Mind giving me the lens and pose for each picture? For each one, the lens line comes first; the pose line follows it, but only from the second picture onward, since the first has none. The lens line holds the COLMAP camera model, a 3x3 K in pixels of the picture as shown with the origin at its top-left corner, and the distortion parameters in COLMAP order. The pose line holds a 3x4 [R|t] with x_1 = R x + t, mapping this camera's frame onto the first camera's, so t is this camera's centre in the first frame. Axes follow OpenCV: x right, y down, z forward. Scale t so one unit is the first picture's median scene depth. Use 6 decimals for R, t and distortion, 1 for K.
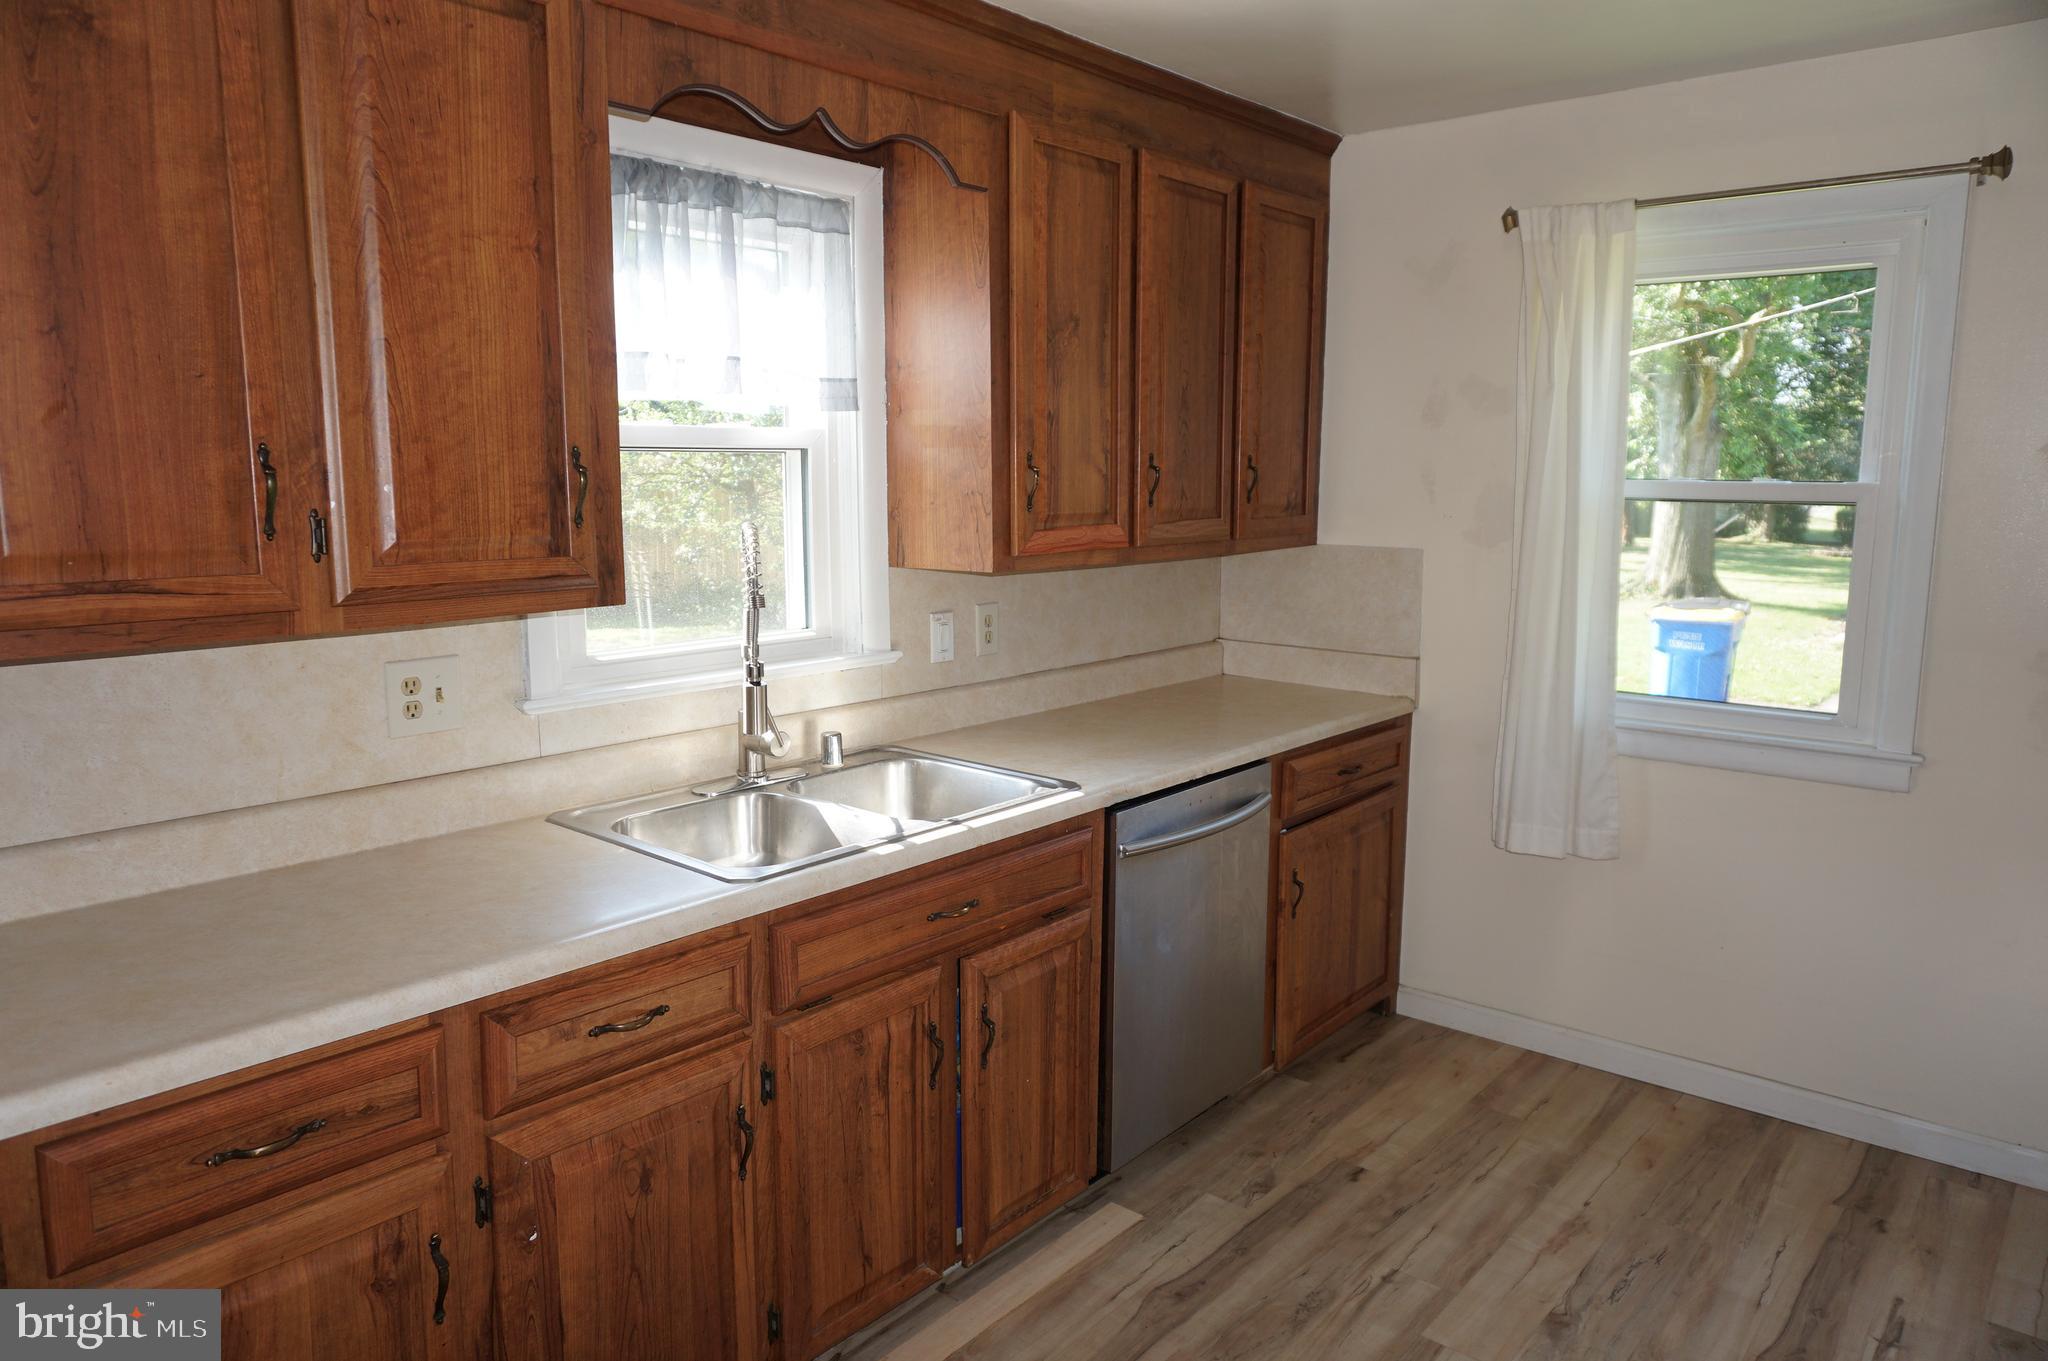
lens RADIAL K [[1377.9, 0, 1024.0], [0, 1377.9, 680.5], [0, 0, 1]] dist [-0.018970, 0.004217]
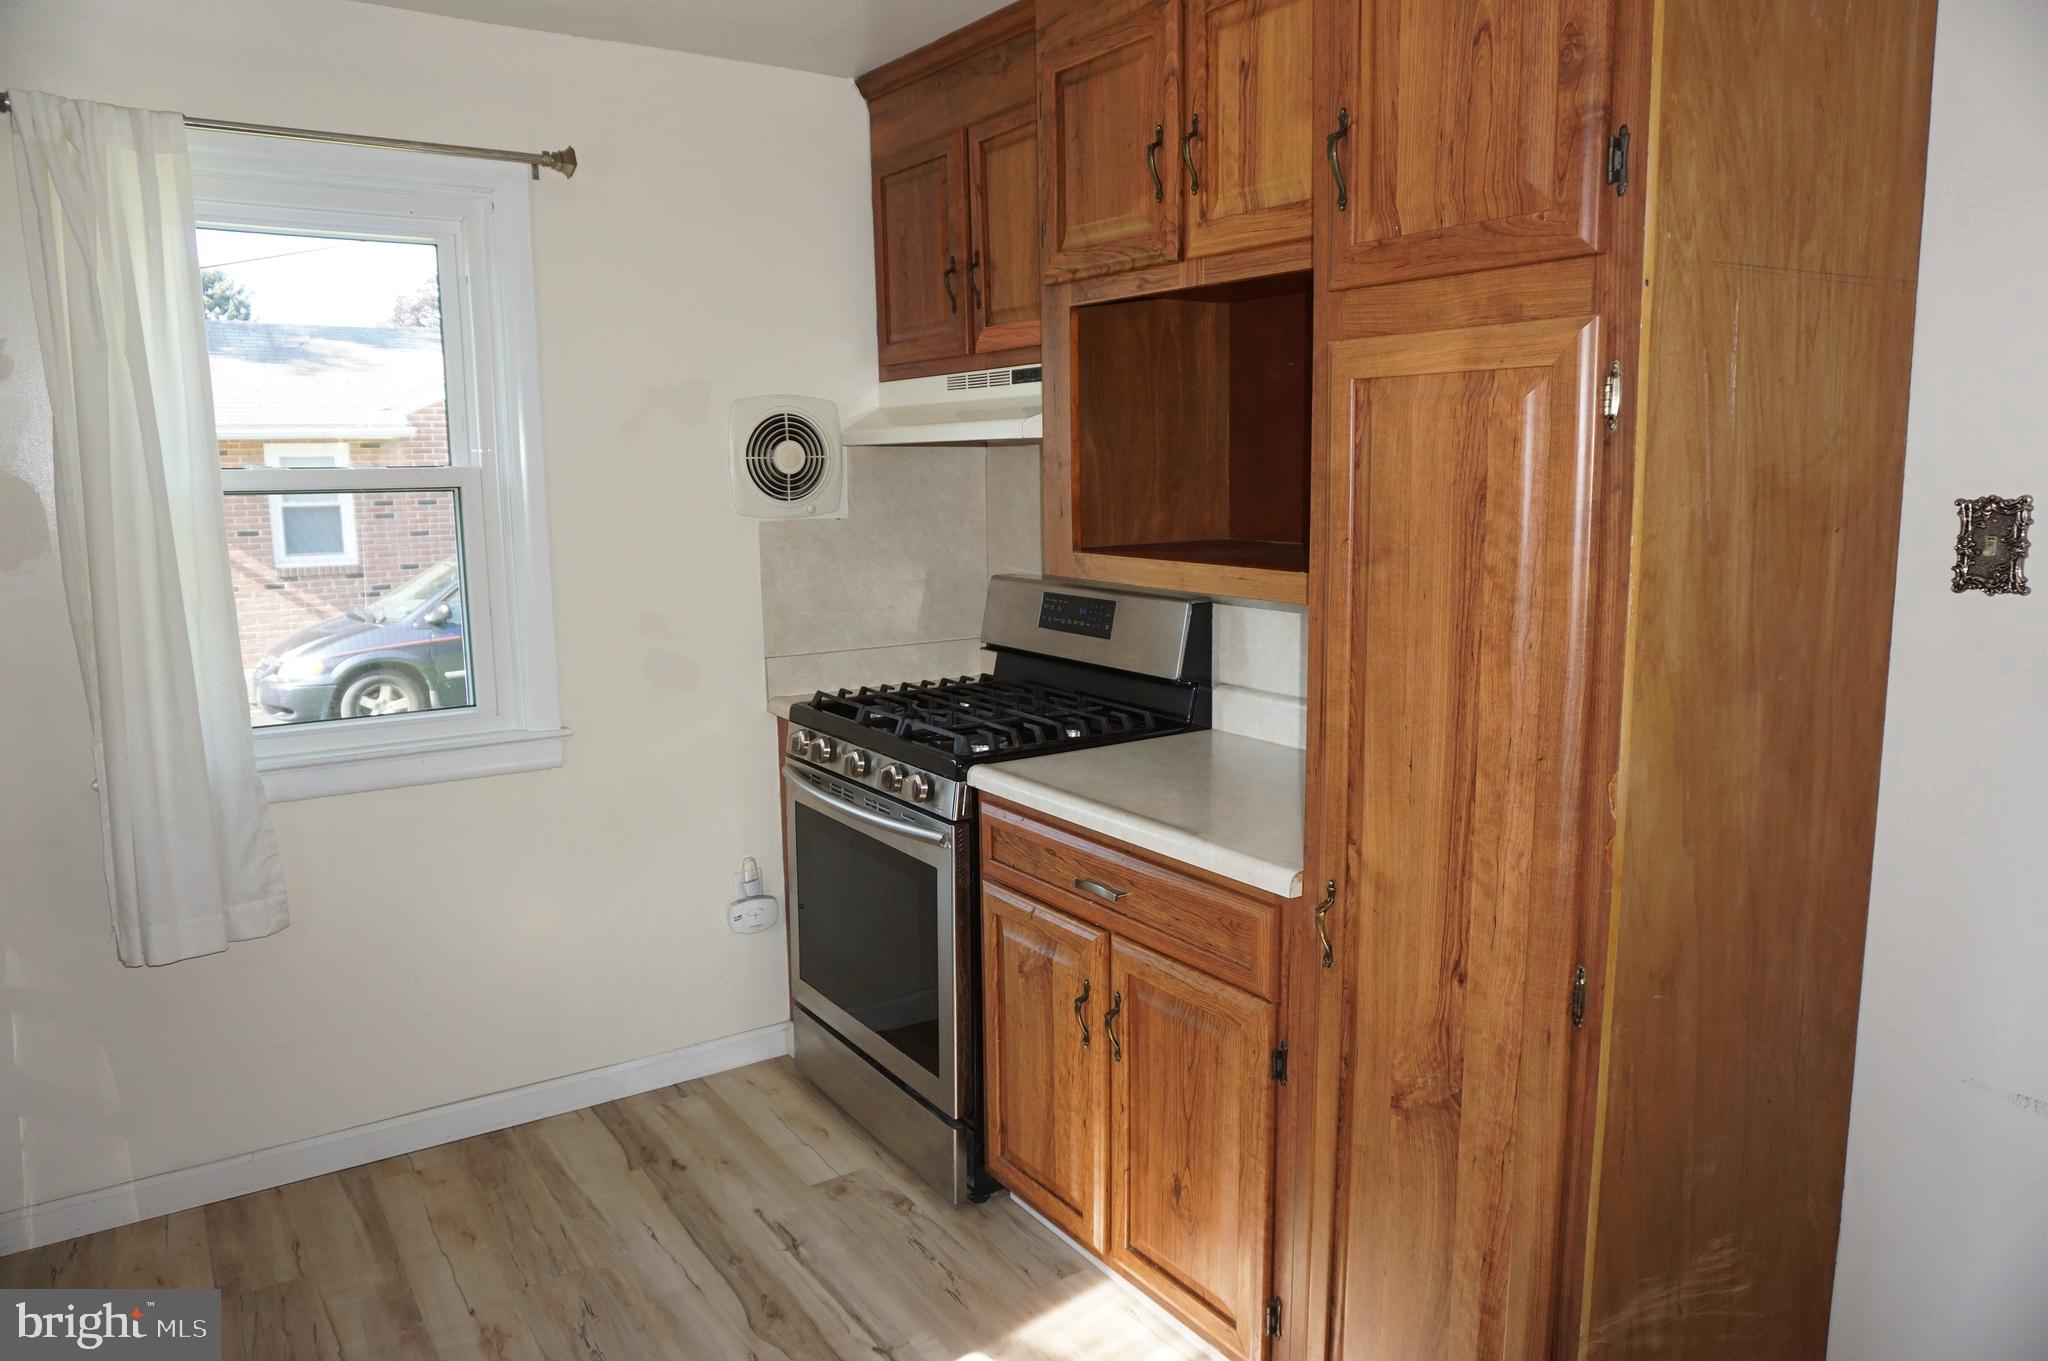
lens RADIAL K [[1377.9, 0, 1024.0], [0, 1377.9, 680.5], [0, 0, 1]] dist [-0.018970, 0.004217]
pose [[0.264311, -0.156274, 0.951692, -0.248401], [0.152852, 0.981100, 0.118652, -0.053421], [-0.952248, 0.114107, 0.283202, 0.382125]]
